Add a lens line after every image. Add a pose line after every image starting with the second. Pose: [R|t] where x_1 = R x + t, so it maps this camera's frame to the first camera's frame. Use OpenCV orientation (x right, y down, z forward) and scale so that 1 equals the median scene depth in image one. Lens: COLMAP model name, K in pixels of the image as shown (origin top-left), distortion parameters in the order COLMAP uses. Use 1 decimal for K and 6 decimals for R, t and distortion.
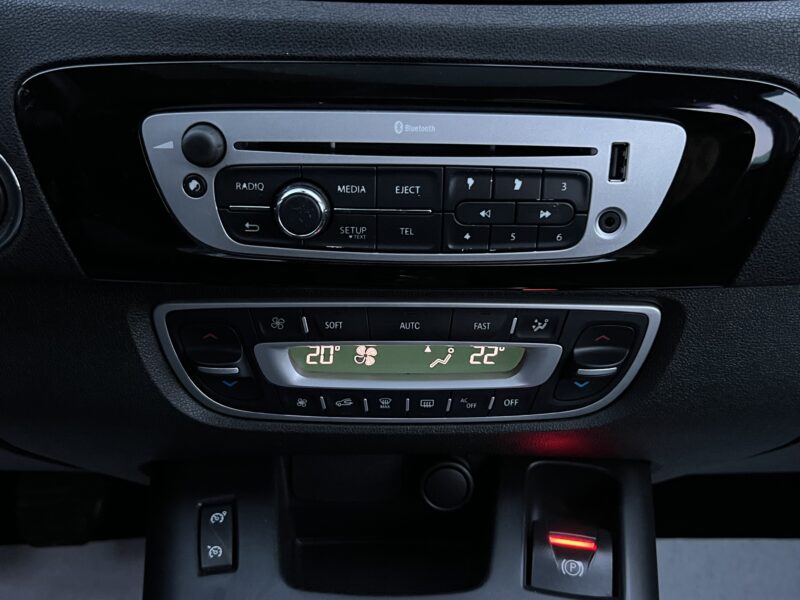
lens RADIAL K [[833.5, 0, 405.5], [0, 833.5, 289.8], [0, 0, 1]] dist [0.041959, 0.000000]
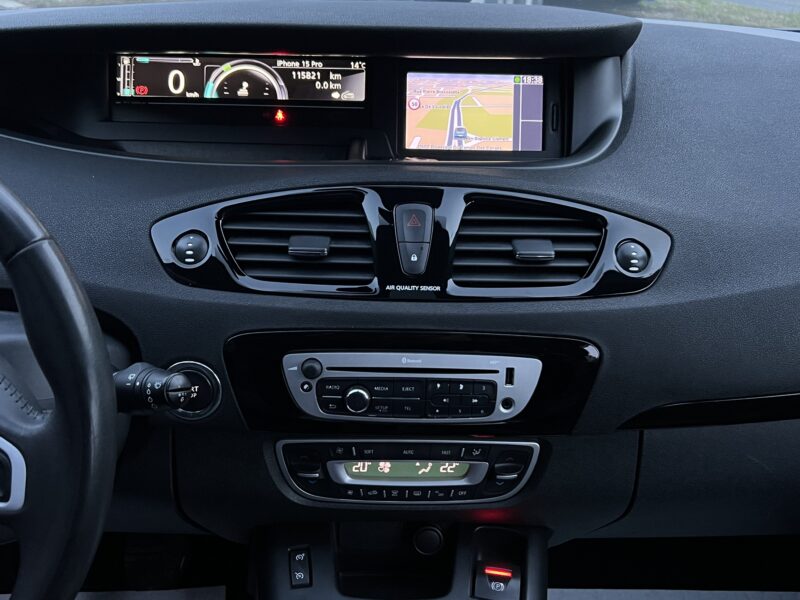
lens RADIAL K [[833.5, 0, 392.6], [0, 833.5, 299.7], [0, 0, 1]] dist [0.041959, 0.000000]
pose [[0.999984, 0.005386, -0.001867, -0.029259], [-0.005522, 0.996523, -0.083132, -0.145159], [0.001413, 0.083141, 0.996537, -0.932344]]
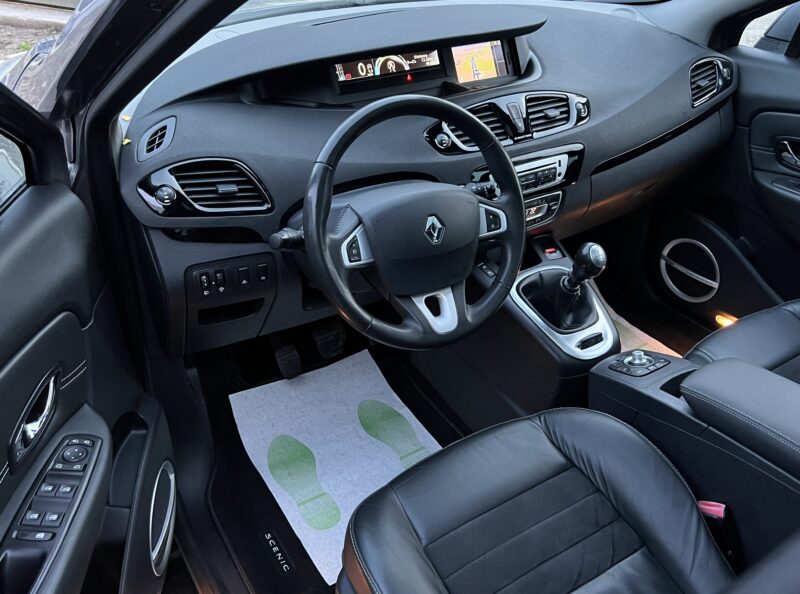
lens RADIAL K [[715.9, 0, 387.1], [0, 715.9, 293.5], [0, 0, 1]] dist [0.001623, -0.003865]
pose [[0.853836, -0.289266, 0.432770, -2.487787], [0.274997, 0.956558, 0.096812, -0.089798], [-0.441975, 0.036349, 0.896291, -2.207654]]
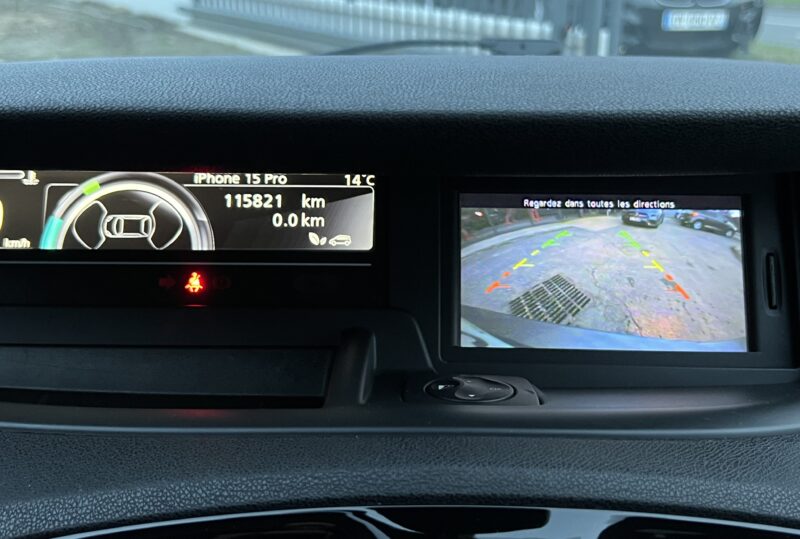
lens RADIAL K [[913.7, 0, 406.3], [0, 913.7, 272.5], [0, 0, 1]] dist [0.036948, 0.000000]
pose [[0.999714, -0.005225, -0.023349, -0.040728], [-0.001095, 0.964854, -0.262784, -0.521578], [0.023902, 0.262734, 0.964572, 0.117604]]
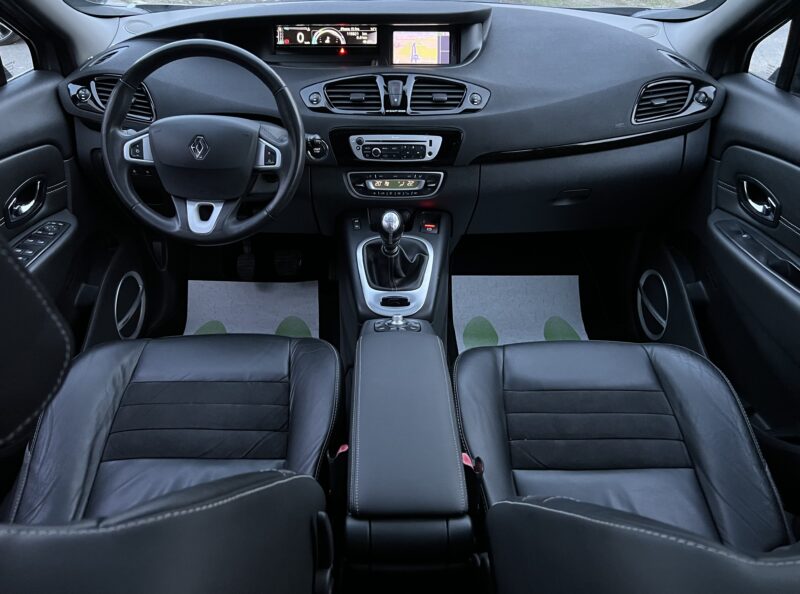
lens RADIAL K [[619.4, 0, 394.7], [0, 619.4, 291.6], [0, 0, 1]] dist [0.026030, -0.025531]
pose [[0.999881, -0.010810, -0.011005, 0.035258], [0.011188, 0.999328, 0.034896, 0.625466], [0.010620, -0.035014, 0.999330, -2.889836]]
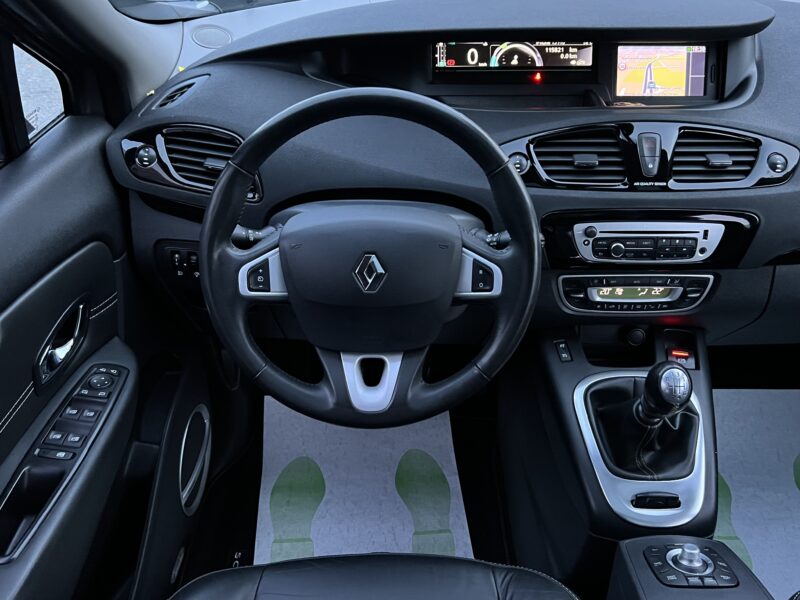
lens RADIAL K [[740.5, 0, 399.0], [0, 740.5, 288.7], [0, 0, 1]] dist [0.006303, 0.000000]
pose [[0.999521, -0.008189, -0.029844, -0.829824], [0.009103, 0.999490, 0.030623, -0.026816], [0.029578, -0.030880, 0.999085, -1.909202]]
